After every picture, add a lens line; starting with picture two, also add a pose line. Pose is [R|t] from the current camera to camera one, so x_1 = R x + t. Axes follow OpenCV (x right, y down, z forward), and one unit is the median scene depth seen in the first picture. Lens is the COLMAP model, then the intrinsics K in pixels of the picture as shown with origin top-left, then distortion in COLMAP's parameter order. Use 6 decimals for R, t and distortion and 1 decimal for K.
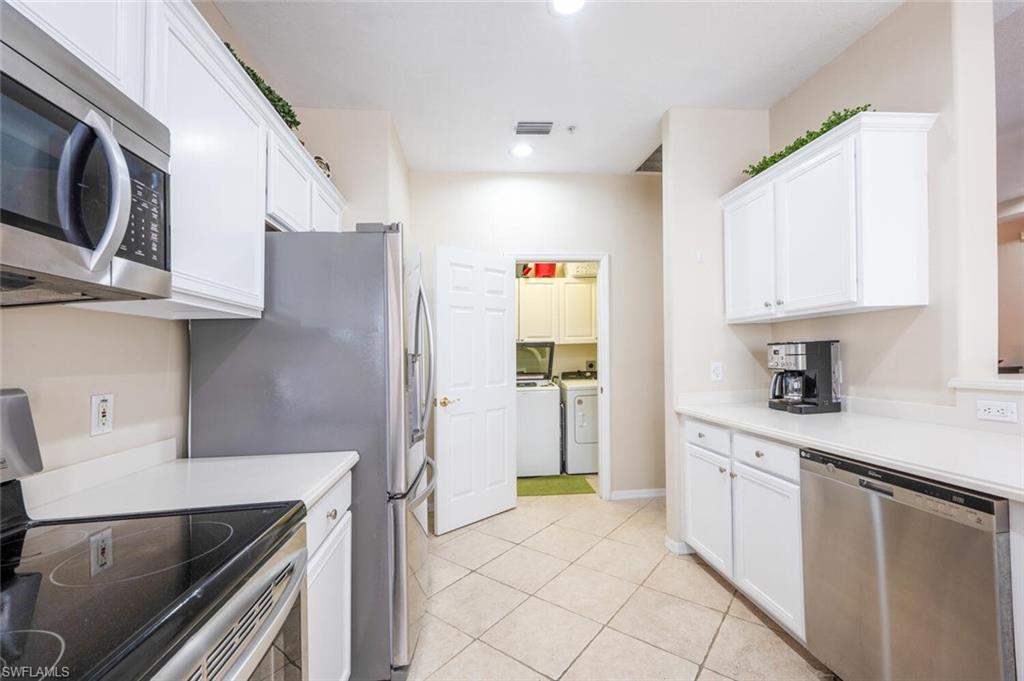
lens RADIAL K [[422.1, 0, 512.7], [0, 422.1, 374.0], [0, 0, 1]] dist [0.017330, -0.000117]
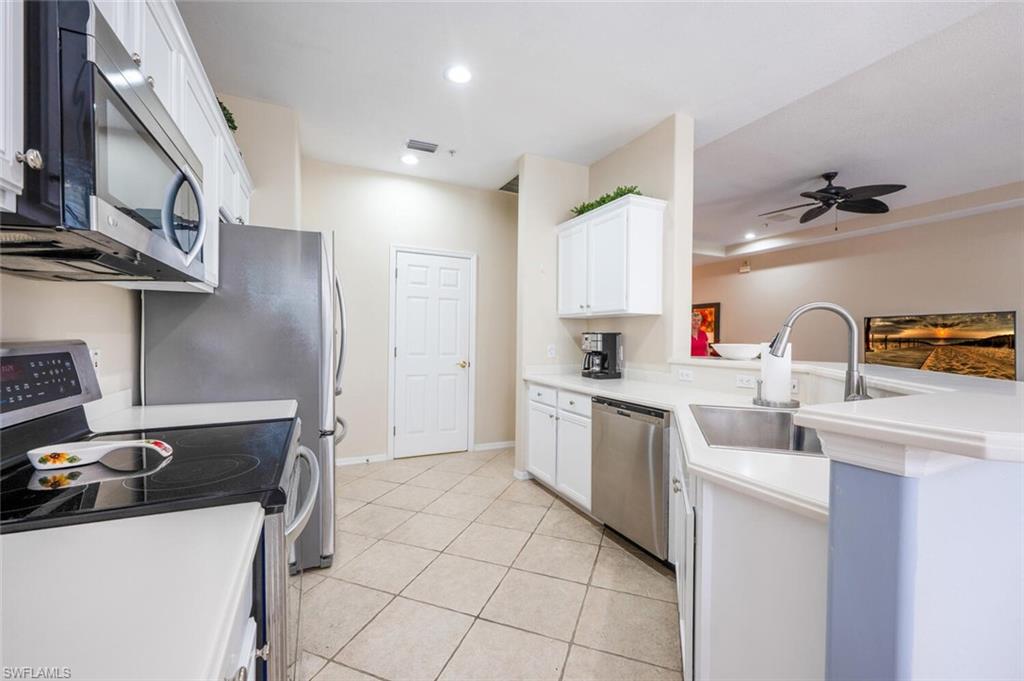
lens RADIAL K [[420.4, 0, 509.2], [0, 420.4, 337.0], [0, 0, 1]] dist [0.001266, -0.000146]
pose [[0.947080, 0.041521, 0.318300, -0.118815], [-0.025551, 0.998204, -0.054186, 0.031254], [-0.319978, 0.043186, 0.946440, -0.338637]]
